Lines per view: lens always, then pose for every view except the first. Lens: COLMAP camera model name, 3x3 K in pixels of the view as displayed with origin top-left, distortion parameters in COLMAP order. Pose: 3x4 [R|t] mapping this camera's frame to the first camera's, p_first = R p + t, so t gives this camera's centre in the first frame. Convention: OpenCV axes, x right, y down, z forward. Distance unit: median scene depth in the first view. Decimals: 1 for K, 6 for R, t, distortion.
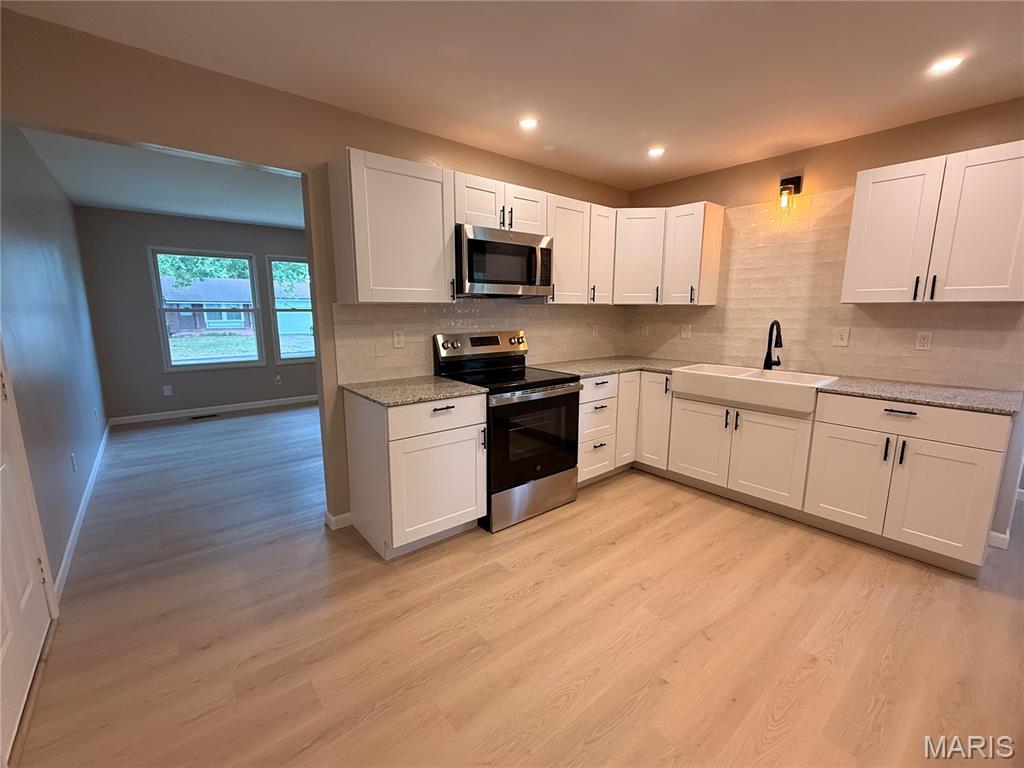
lens RADIAL K [[438.8, 0, 513.8], [0, 438.8, 387.1], [0, 0, 1]] dist [0.002467, -0.000293]
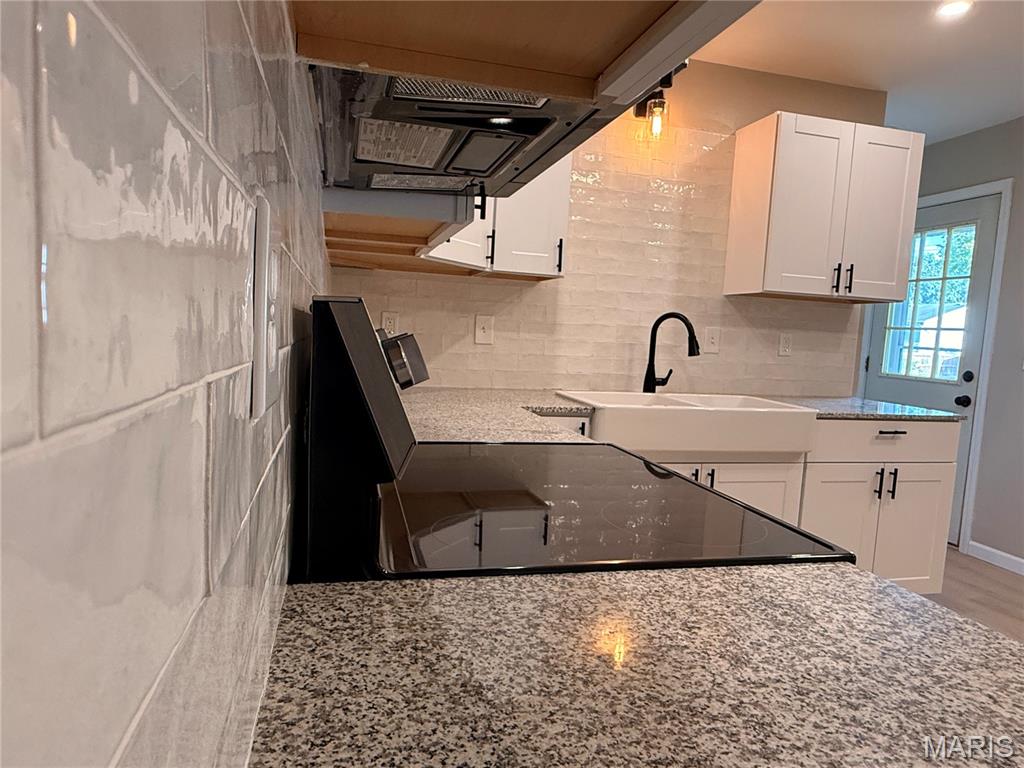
lens RADIAL K [[646.1, 0, 507.8], [0, 646.1, 388.5], [0, 0, 1]] dist [0.011767, -0.002620]
pose [[0.422244, -0.061671, 0.904382, -0.335251], [0.108546, 0.993944, 0.017100, -0.086953], [-0.899960, 0.090947, 0.426381, 0.832524]]
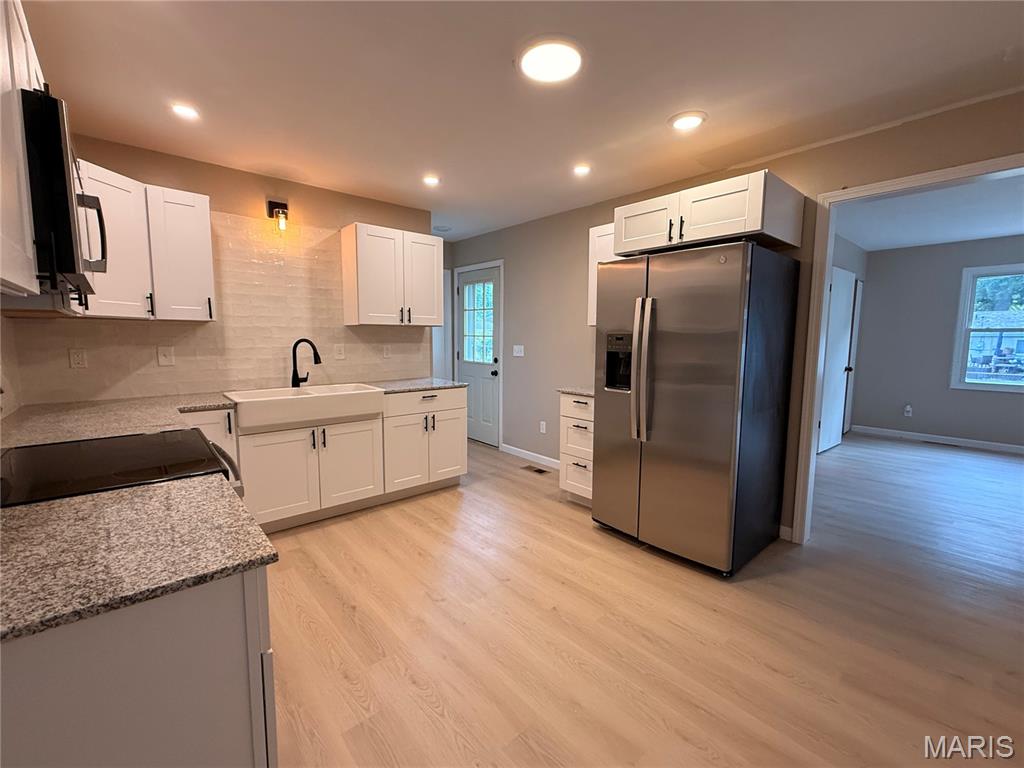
lens RADIAL K [[438.8, 0, 511.9], [0, 438.8, 385.3], [0, 0, 1]] dist [0.002467, -0.000293]
pose [[-0.029282, -0.114293, 0.993015, -0.466479], [0.167692, 0.978800, 0.117602, -0.084100], [-0.985404, 0.169964, -0.009495, 0.542870]]
